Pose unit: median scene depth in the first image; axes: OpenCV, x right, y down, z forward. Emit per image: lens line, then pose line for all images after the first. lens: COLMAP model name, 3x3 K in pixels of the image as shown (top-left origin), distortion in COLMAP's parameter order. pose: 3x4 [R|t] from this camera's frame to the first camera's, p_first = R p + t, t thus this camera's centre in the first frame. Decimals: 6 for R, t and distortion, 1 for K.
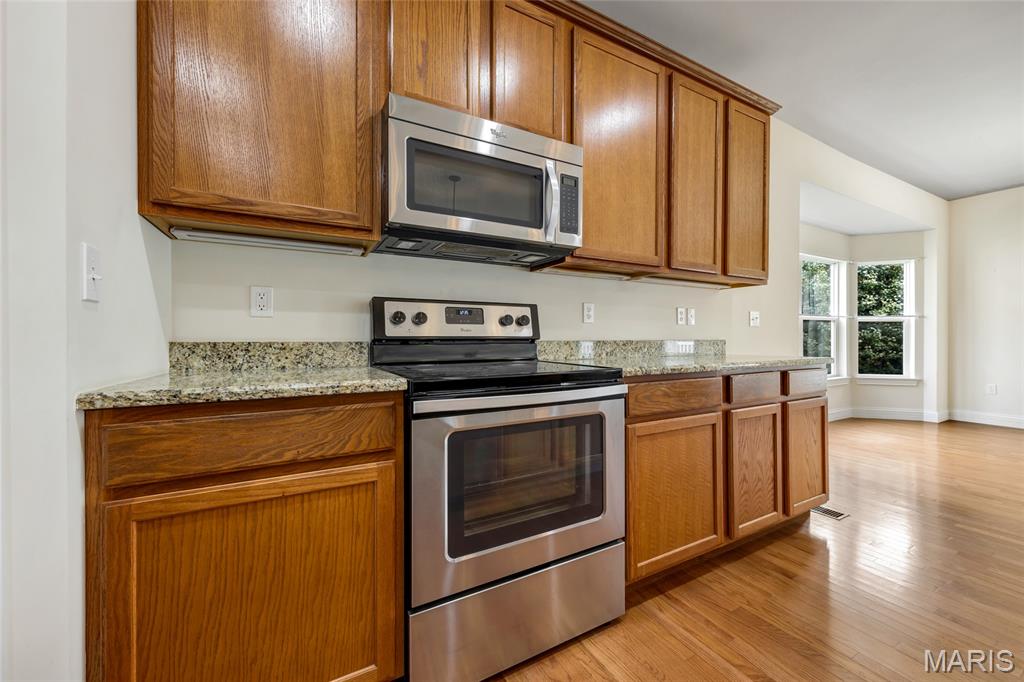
lens RADIAL K [[408.2, 0, 540.6], [0, 408.2, 334.6], [0, 0, 1]] dist [0.018222, 0.000500]
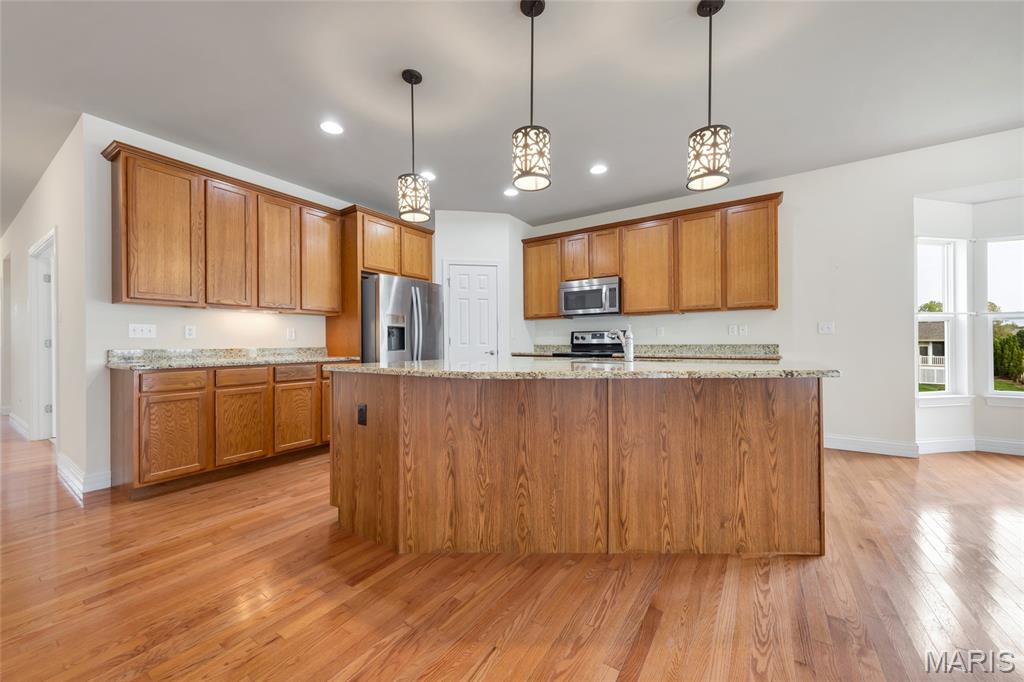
lens RADIAL K [[377.2, 0, 512.0], [0, 377.2, 344.0], [0, 0, 1]] dist [0.006929, -0.000911]
pose [[0.428051, 0.004398, -0.903744, 2.055693], [0.017233, 0.999767, 0.013028, -0.036602], [0.903590, -0.021151, 0.427876, -0.749495]]
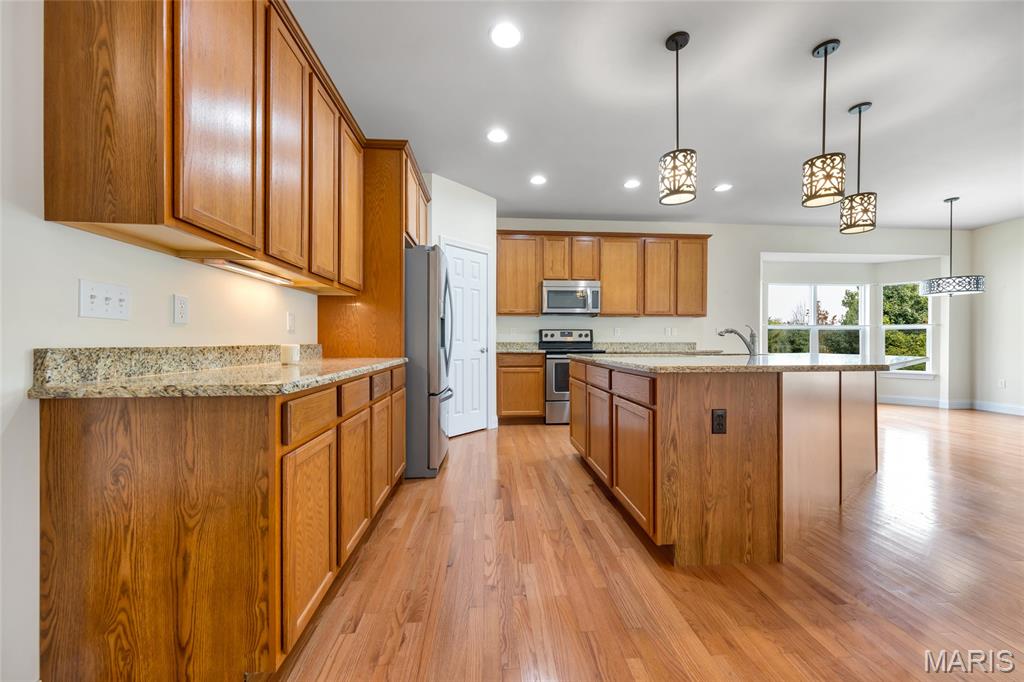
lens RADIAL K [[377.2, 0, 515.6], [0, 377.2, 338.4], [0, 0, 1]] dist [0.006929, -0.000911]
pose [[0.894163, 0.002173, -0.447736, 0.777195], [0.001431, 0.999969, 0.007711, -0.038088], [0.447739, -0.007535, 0.894133, -1.799595]]
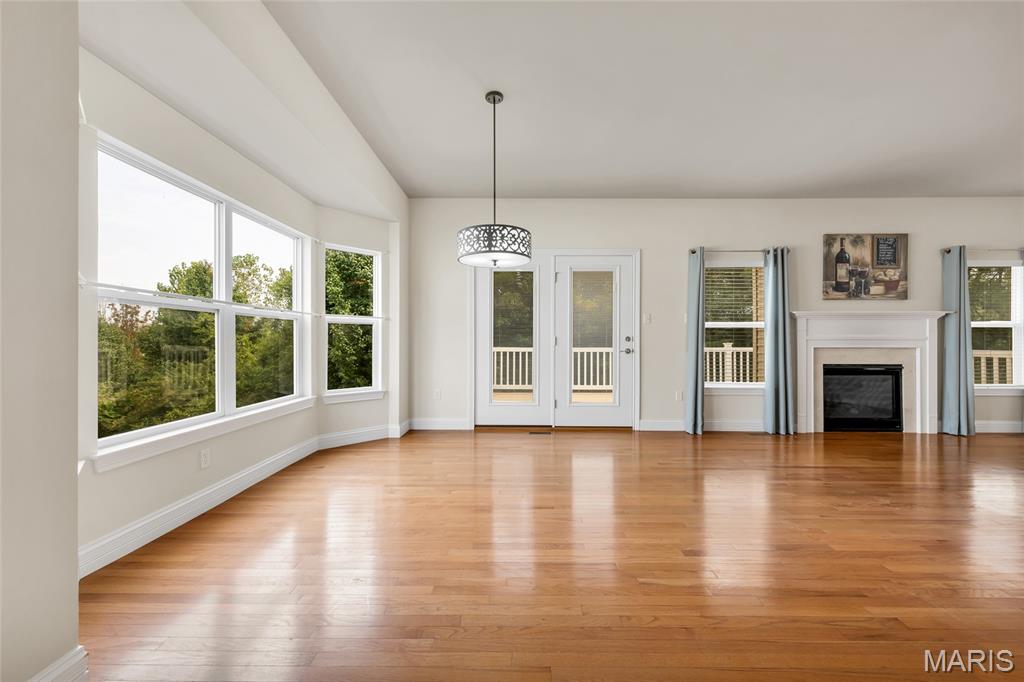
lens RADIAL K [[377.2, 0, 521.0], [0, 377.2, 340.0], [0, 0, 1]] dist [0.006929, -0.000911]
pose [[0.519722, 0.009148, 0.854287, 1.072014], [-0.016684, 0.999861, -0.000557, -0.009524], [-0.854173, -0.013964, 0.519802, 0.965681]]
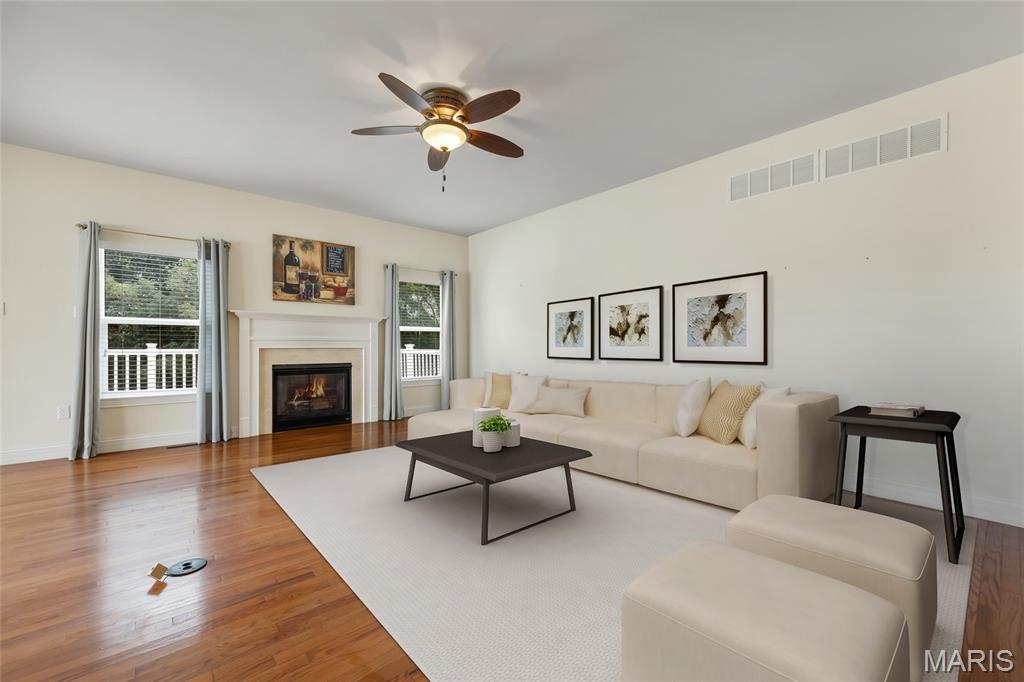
lens RADIAL K [[412.1, 0, 510.1], [0, 412.1, 347.5], [0, 0, 1]] dist [0.008243, -0.002395]
pose [[-0.173624, -0.001611, 0.984811, 1.297476], [-0.015314, 0.999882, -0.001064, -0.019718], [-0.984693, -0.015266, -0.173628, -0.499868]]
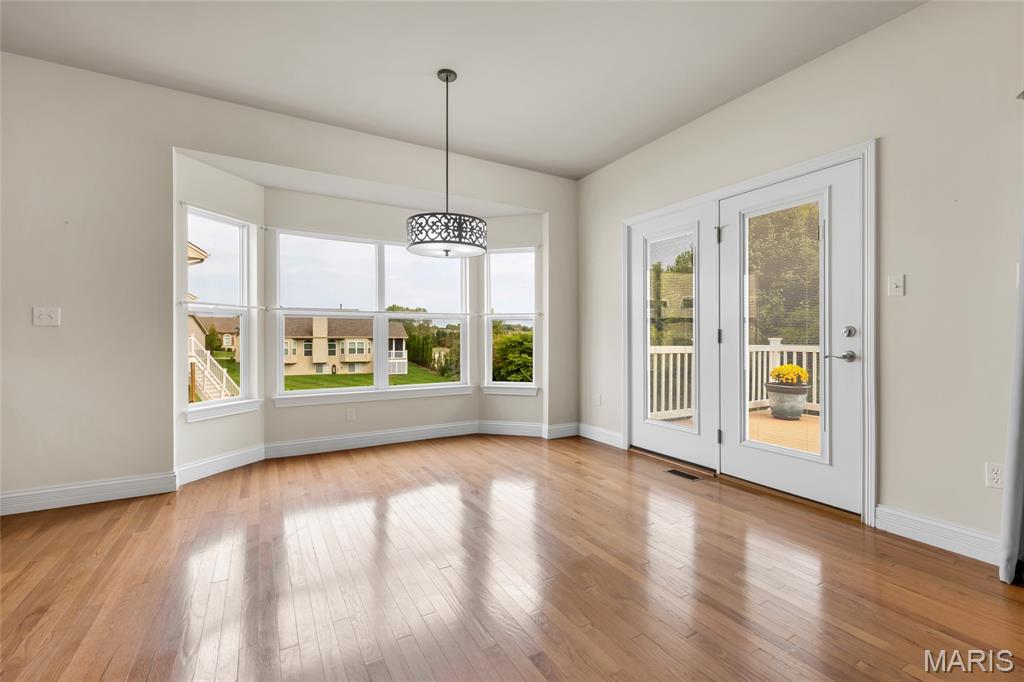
lens RADIAL K [[450.8, 0, 527.2], [0, 450.8, 334.0], [0, 0, 1]] dist [0.001245, -0.000297]
pose [[0.999900, 0.005147, -0.013164, 2.566981], [-0.005061, 0.999966, 0.006523, -0.026285], [0.013197, -0.006455, 0.999892, 0.187280]]
